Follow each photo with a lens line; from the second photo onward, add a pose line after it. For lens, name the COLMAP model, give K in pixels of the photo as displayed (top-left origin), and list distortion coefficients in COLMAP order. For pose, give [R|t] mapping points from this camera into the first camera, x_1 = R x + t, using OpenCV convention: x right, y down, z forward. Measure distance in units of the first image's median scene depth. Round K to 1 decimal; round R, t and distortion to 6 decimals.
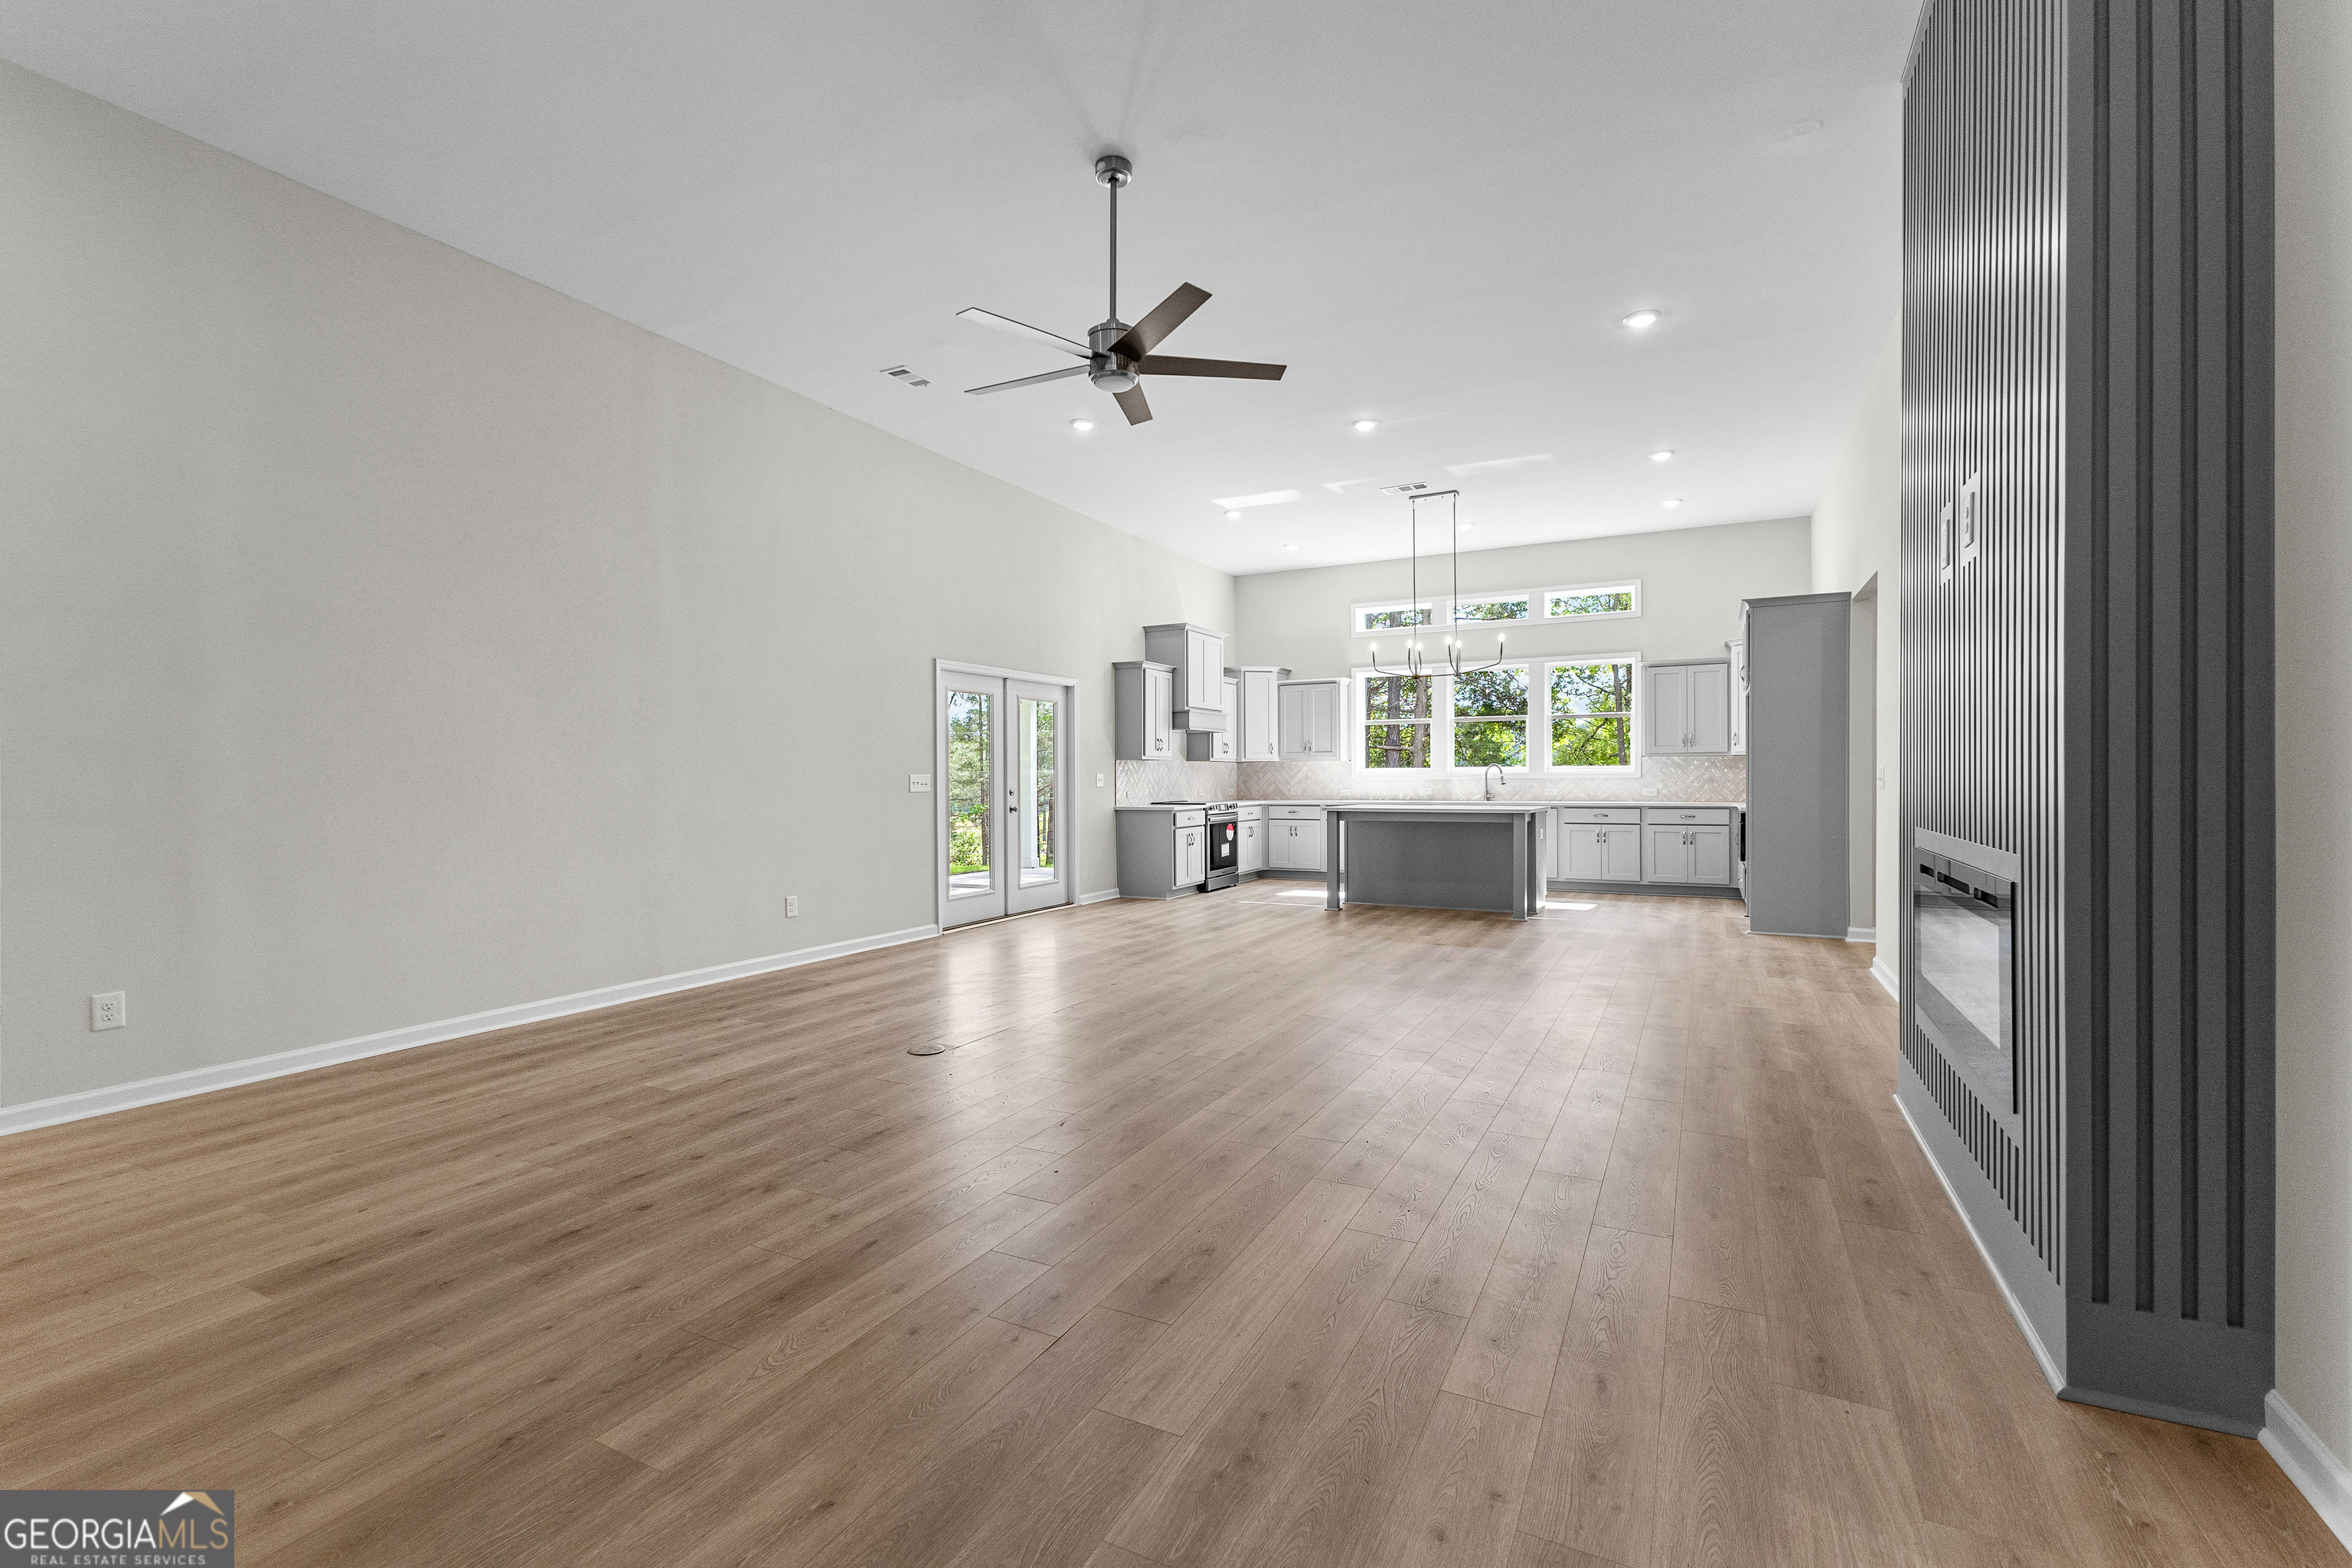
lens RADIAL K [[1010.6, 0, 1178.1], [0, 1010.6, 768.6], [0, 0, 1]] dist [0.001957, 0.000437]
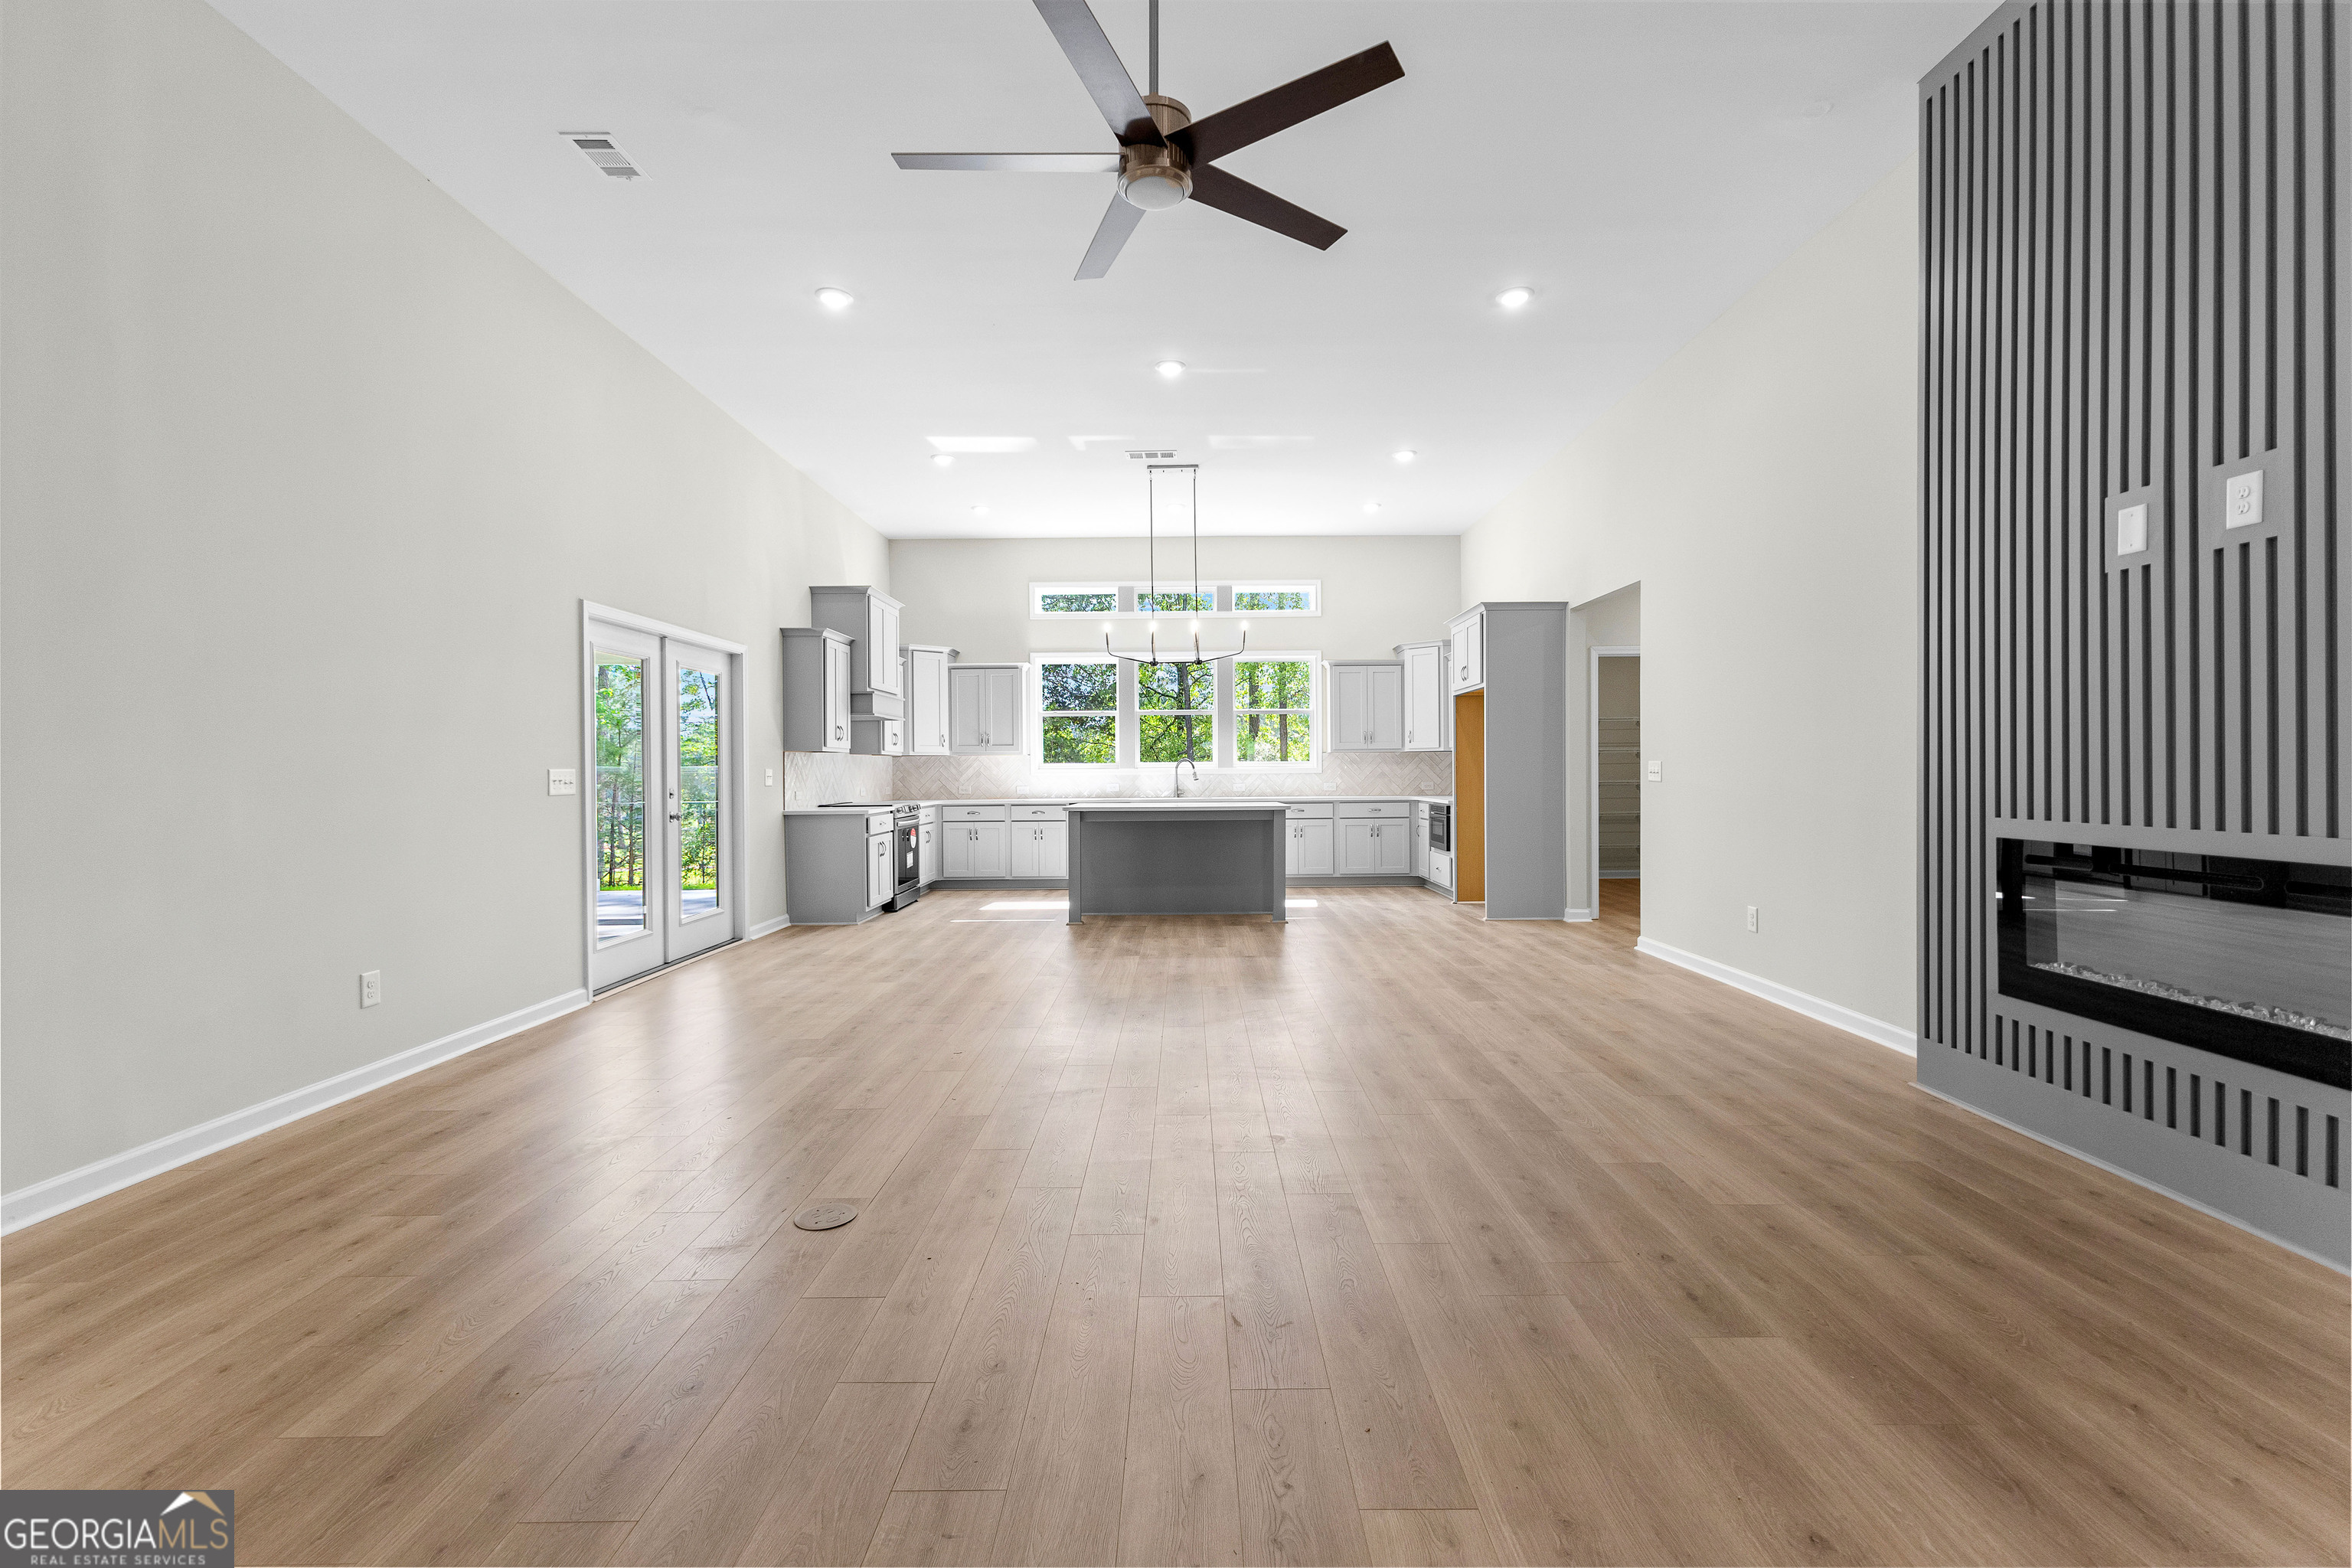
lens RADIAL K [[1012.9, 0, 1183.1], [0, 1012.9, 768.5], [0, 0, 1]] dist [0.012625, -0.007595]
pose [[0.890628, 0.000074, 0.454732, -0.144440], [-0.001099, 0.999997, 0.001989, 0.002572], [-0.454731, -0.002271, 0.890626, 0.153654]]
